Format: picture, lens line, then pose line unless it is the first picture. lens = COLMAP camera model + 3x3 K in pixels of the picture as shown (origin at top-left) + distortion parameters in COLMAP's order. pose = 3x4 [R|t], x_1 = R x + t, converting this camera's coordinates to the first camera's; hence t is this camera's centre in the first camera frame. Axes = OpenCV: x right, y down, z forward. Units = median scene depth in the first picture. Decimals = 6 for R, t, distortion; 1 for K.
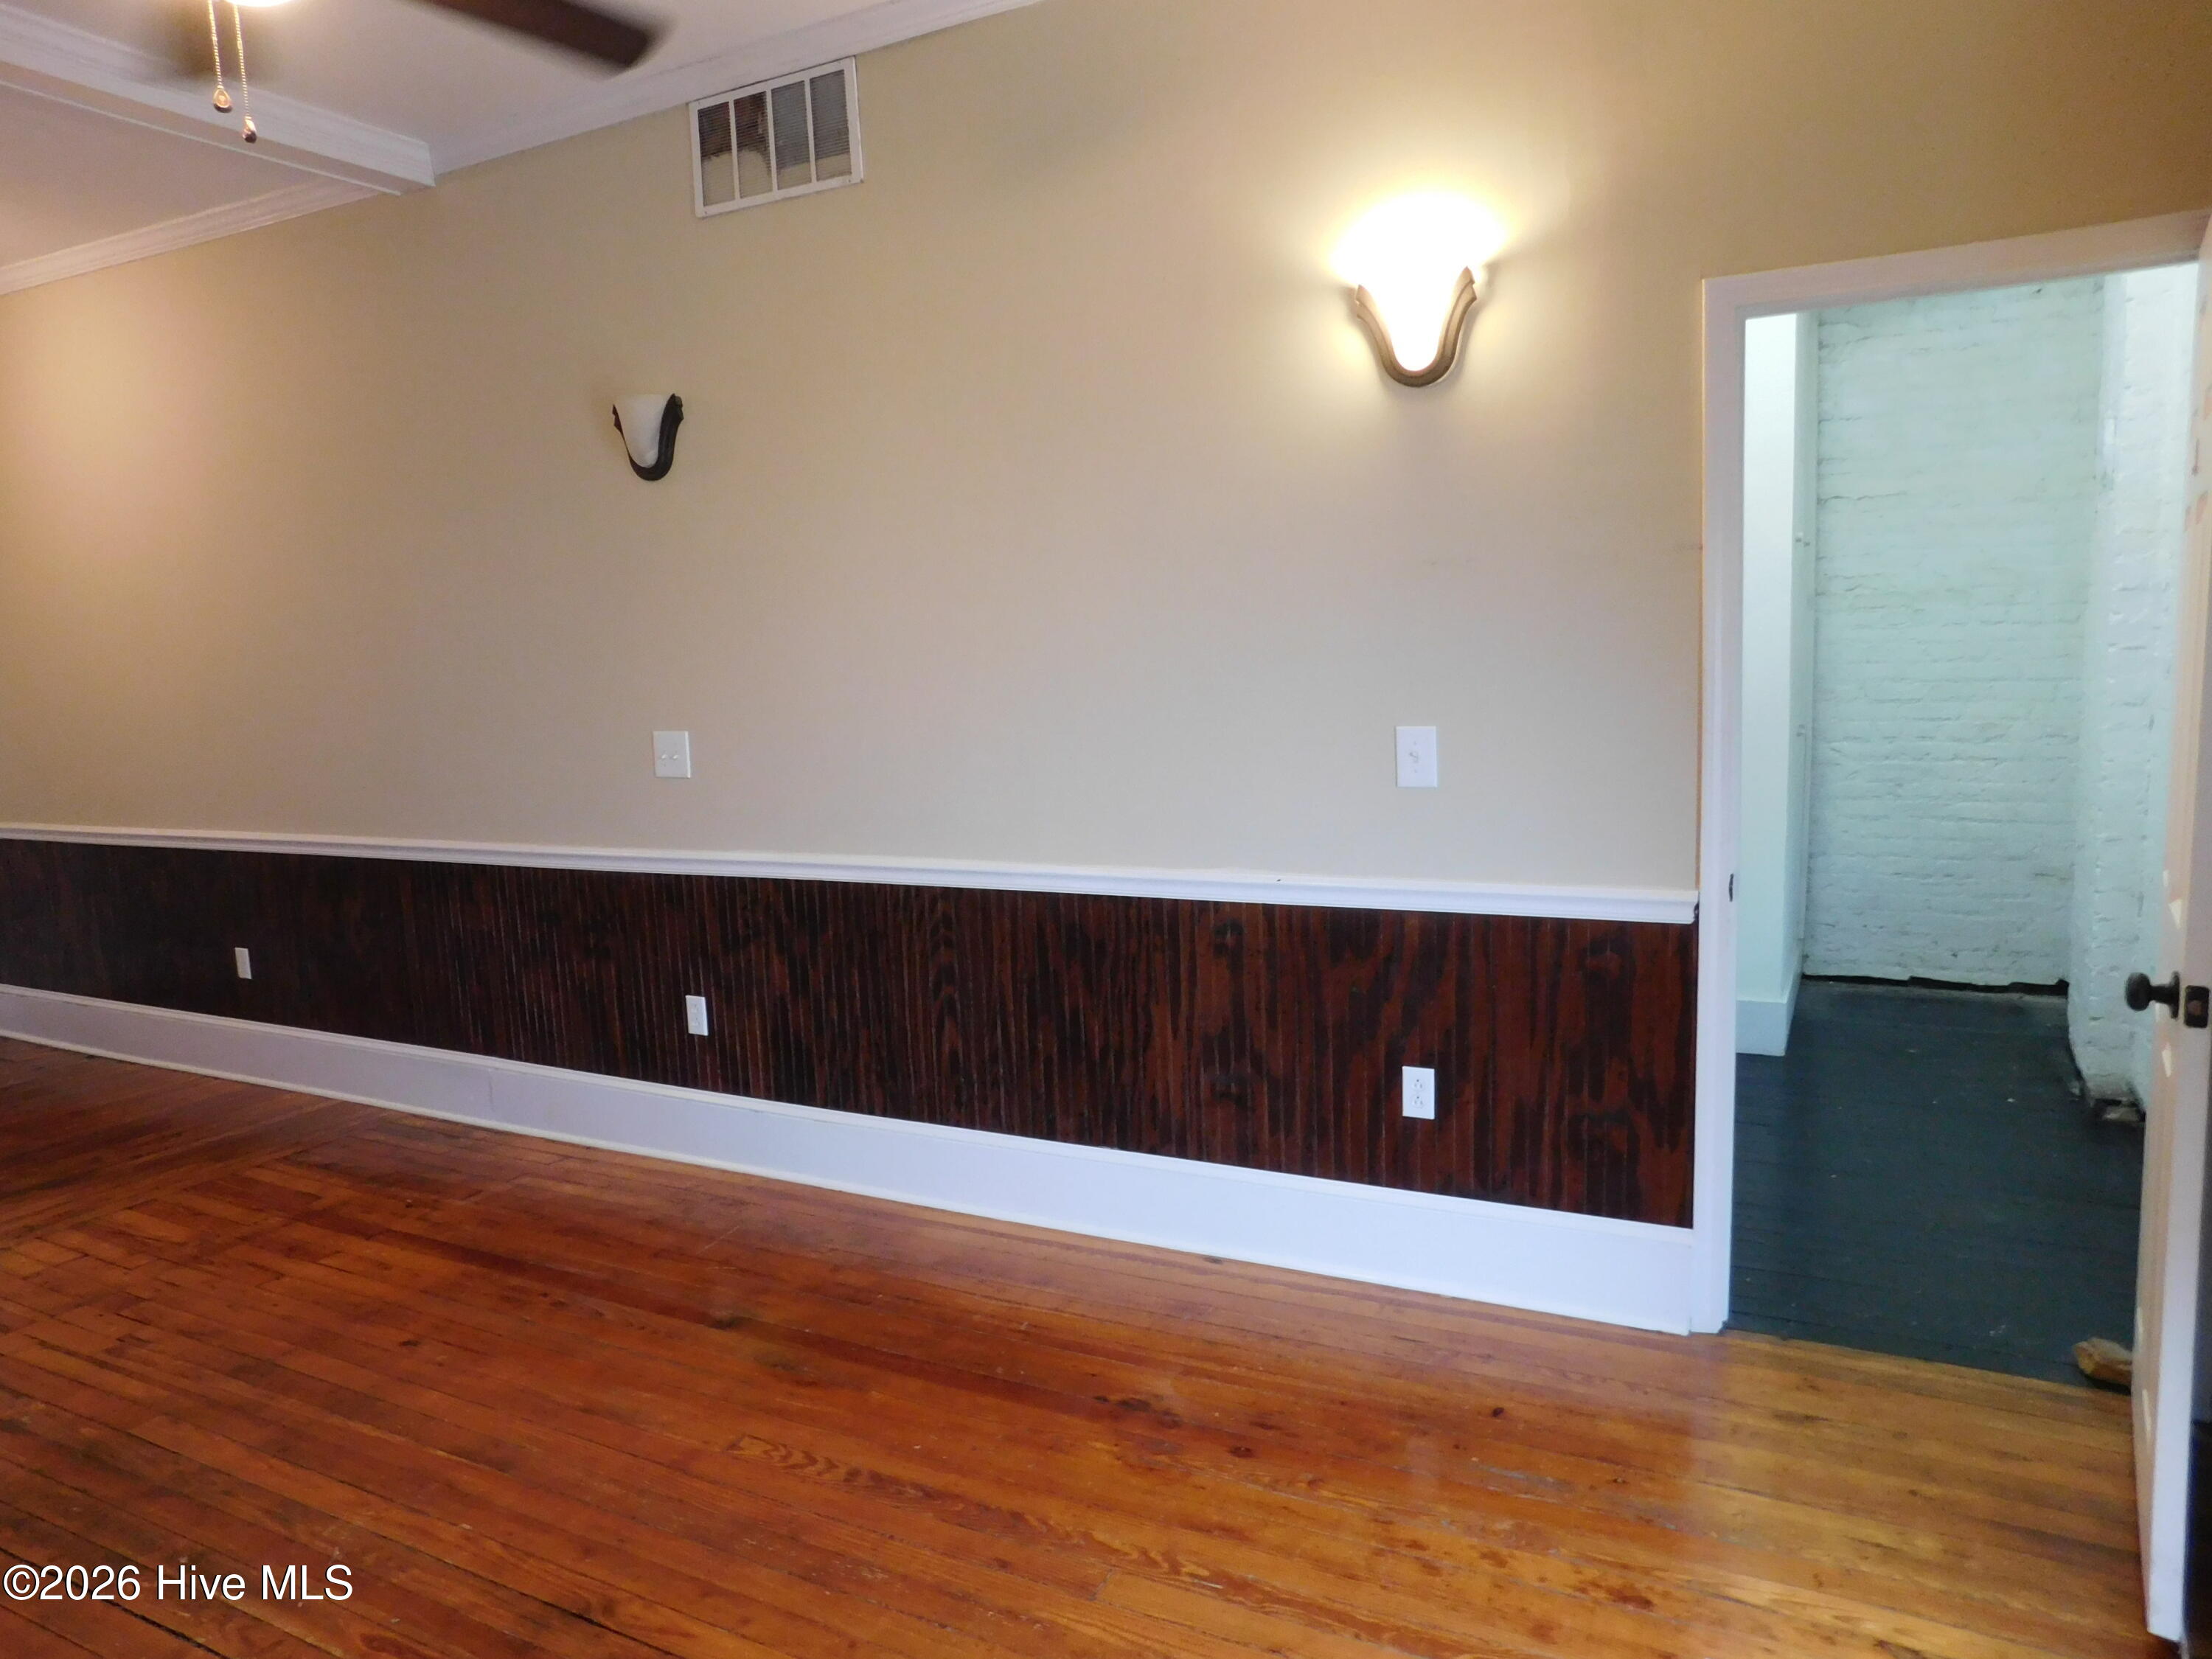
lens RADIAL K [[1452.2, 0, 1092.8], [0, 1452.2, 826.7], [0, 0, 1]] dist [-0.079825, 0.060121]
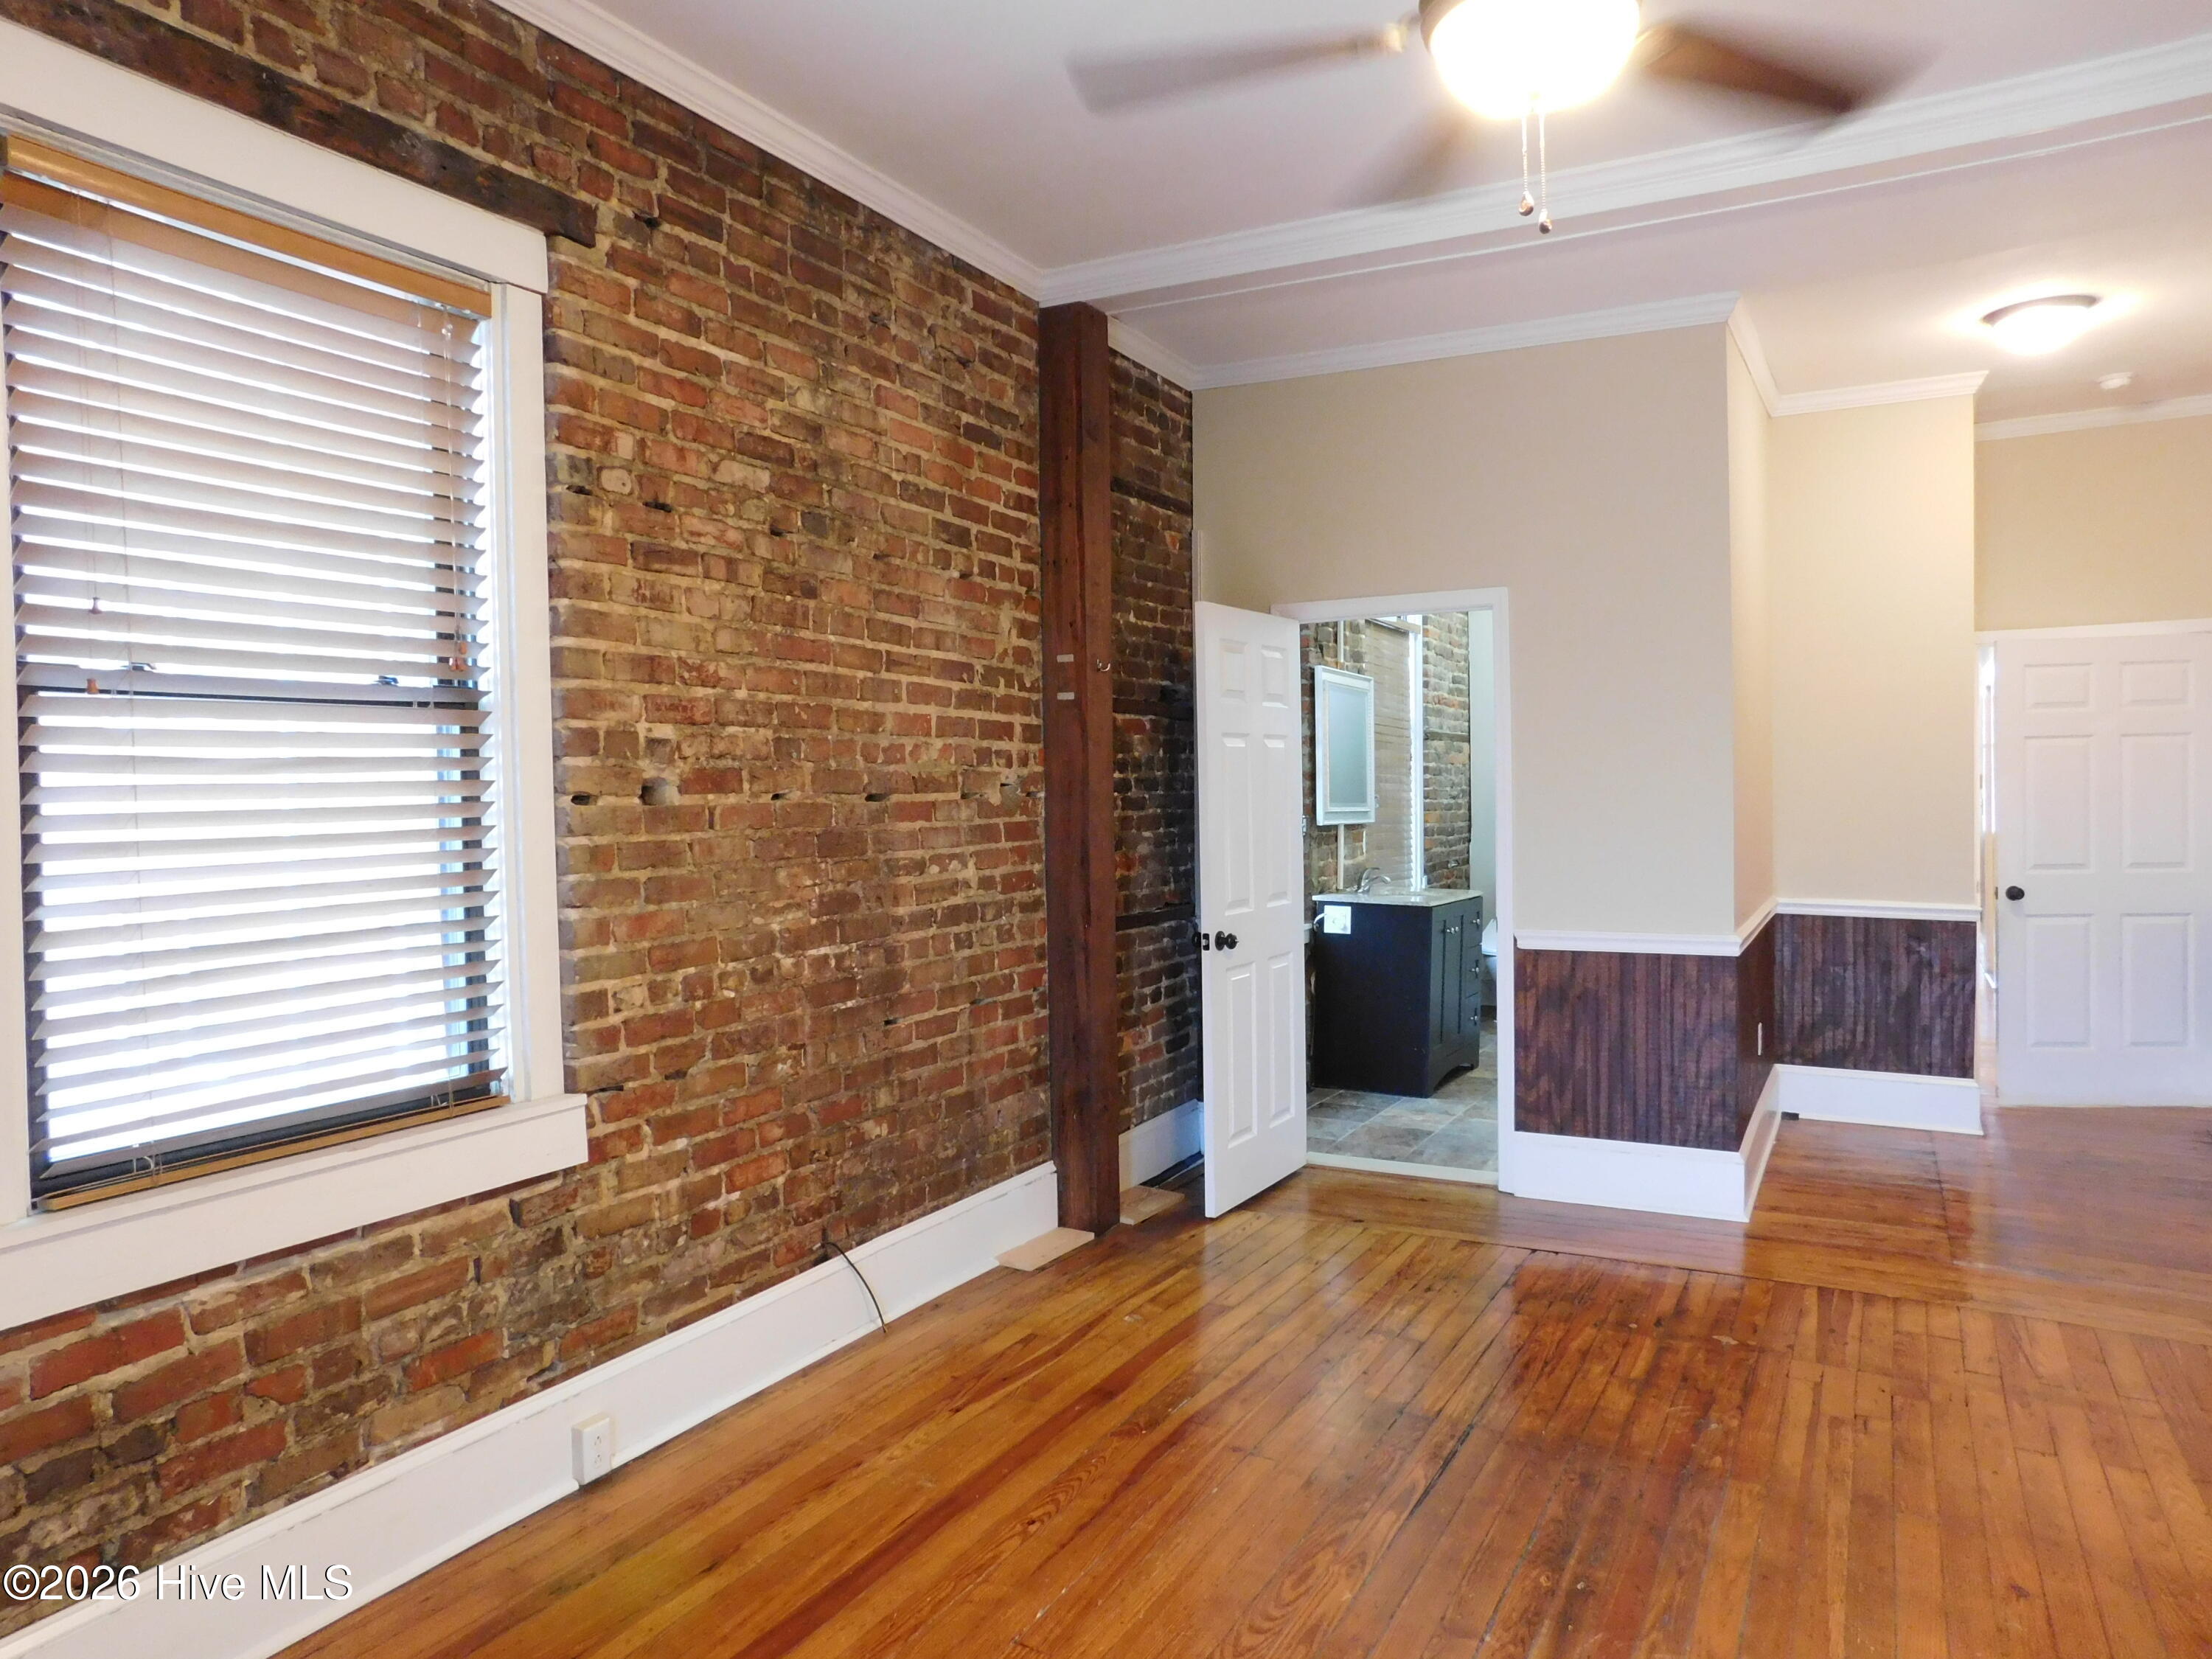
lens RADIAL K [[1452.2, 0, 1099.7], [0, 1452.2, 822.1], [0, 0, 1]] dist [-0.079825, 0.060121]
pose [[-0.024298, 0.065460, -0.997559, 0.292633], [-0.116434, 0.990878, 0.067858, -0.054161], [0.992901, 0.117799, -0.016455, 0.465651]]
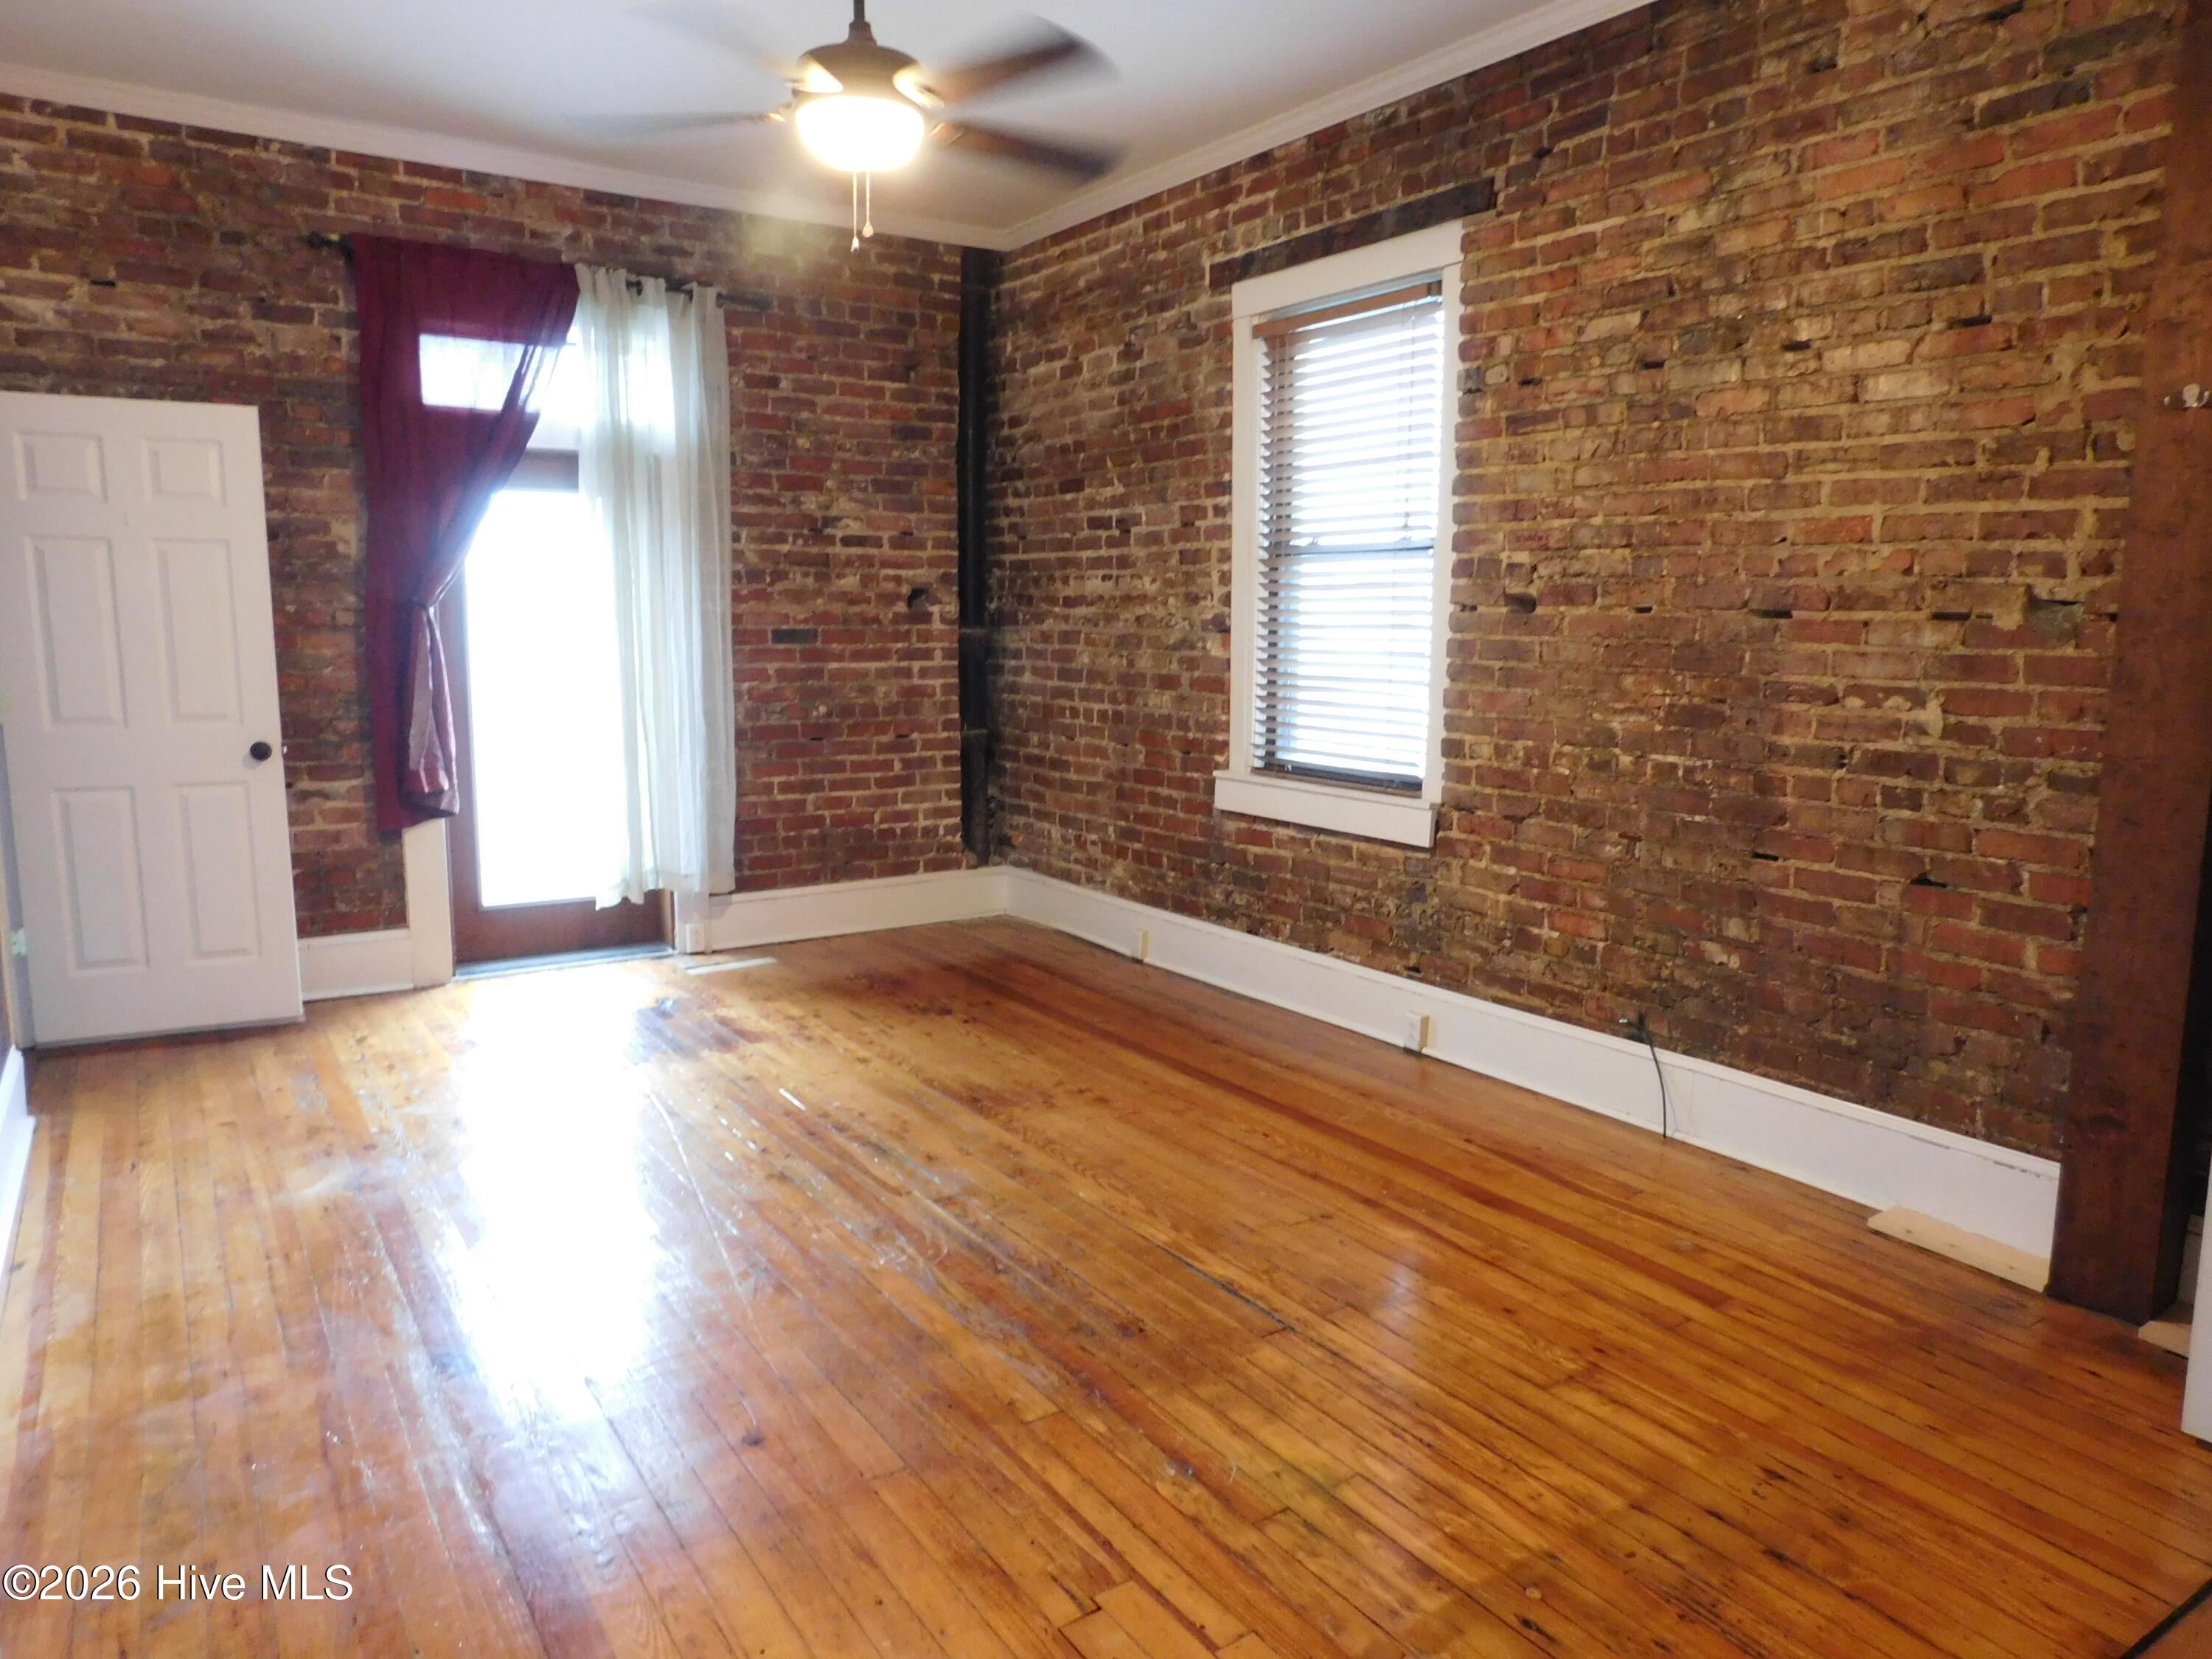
lens RADIAL K [[1452.2, 0, 1105.6], [0, 1452.2, 833.6], [0, 0, 1]] dist [-0.079825, 0.060121]
pose [[-0.877400, -0.039012, 0.478171, -1.025774], [0.089016, 0.966144, 0.242160, -0.122694], [-0.471429, 0.255036, -0.844222, 1.509398]]
